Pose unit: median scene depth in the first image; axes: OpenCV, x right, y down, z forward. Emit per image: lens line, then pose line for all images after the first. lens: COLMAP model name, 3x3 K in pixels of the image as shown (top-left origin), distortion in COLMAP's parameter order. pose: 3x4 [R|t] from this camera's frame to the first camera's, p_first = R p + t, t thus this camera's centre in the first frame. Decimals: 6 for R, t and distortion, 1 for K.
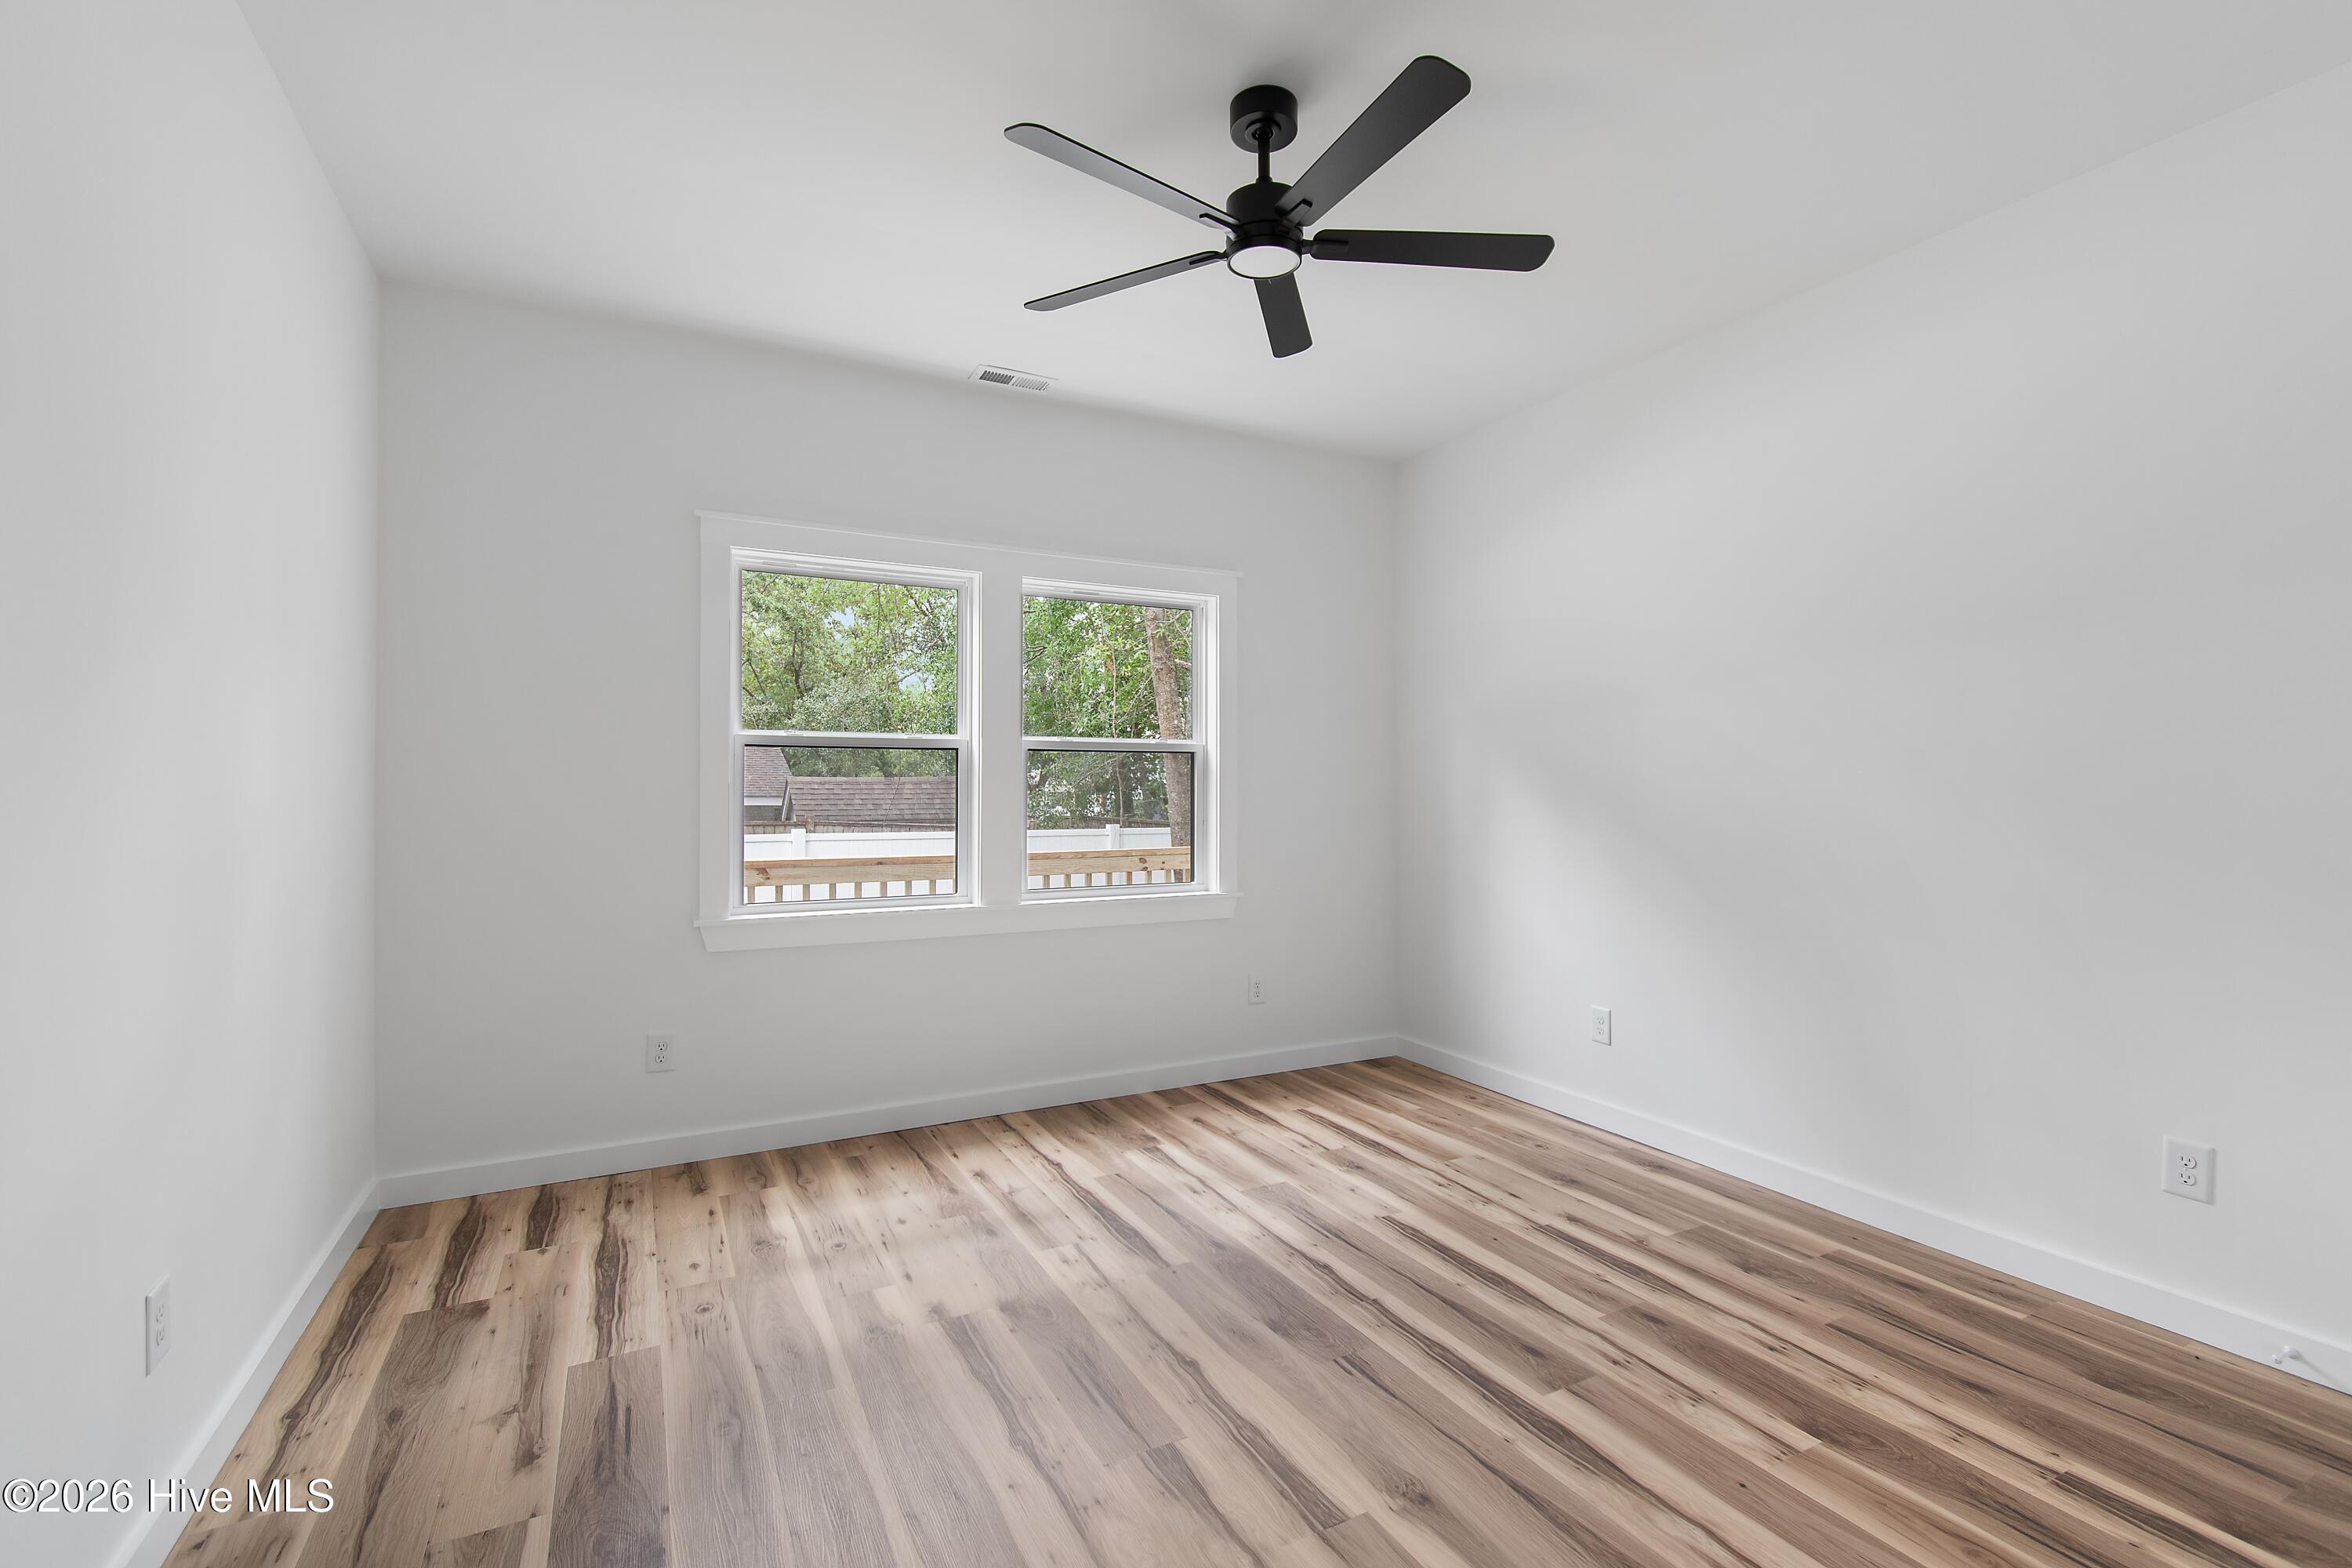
lens RADIAL K [[1036.9, 0, 1171.8], [0, 1036.9, 783.4], [0, 0, 1]] dist [0.002529, -0.002134]
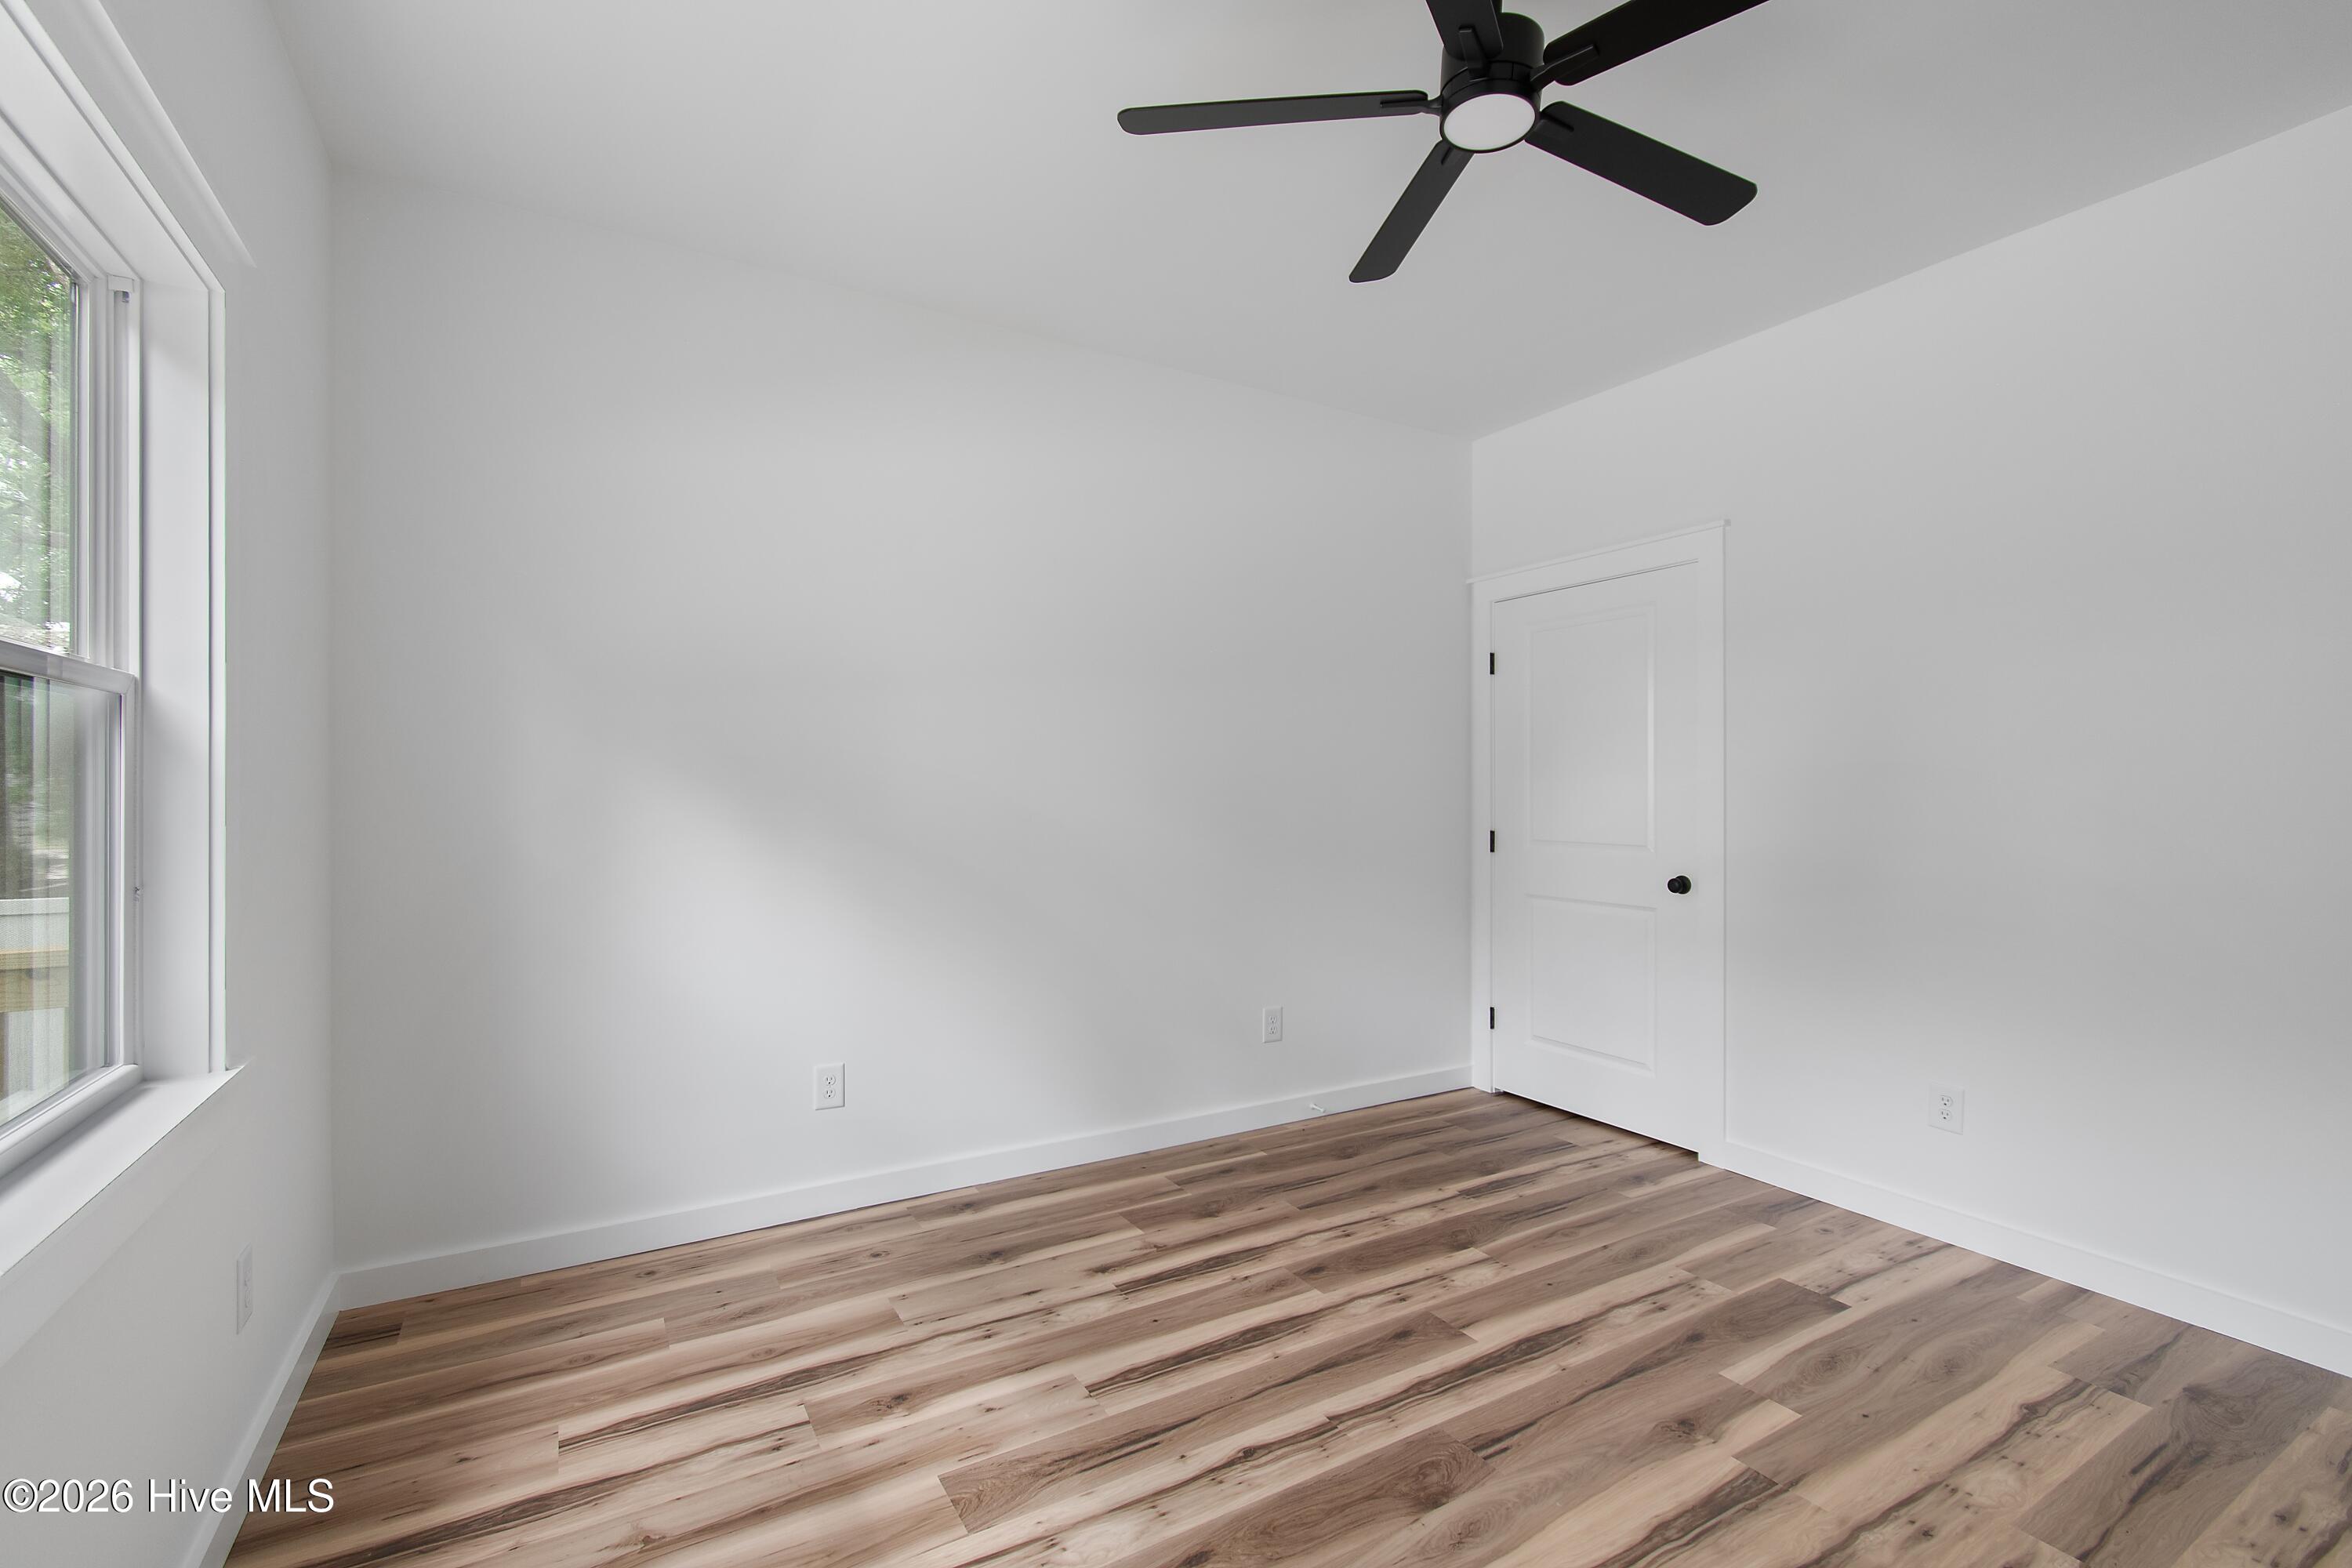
lens RADIAL K [[1036.9, 0, 1168.3], [0, 1036.9, 792.4], [0, 0, 1]] dist [0.002529, -0.002134]
pose [[-0.055349, -0.003292, 0.998462, -0.547611], [-0.005039, 0.999983, 0.003018, -0.002654], [-0.998454, -0.004864, -0.055364, 1.037530]]
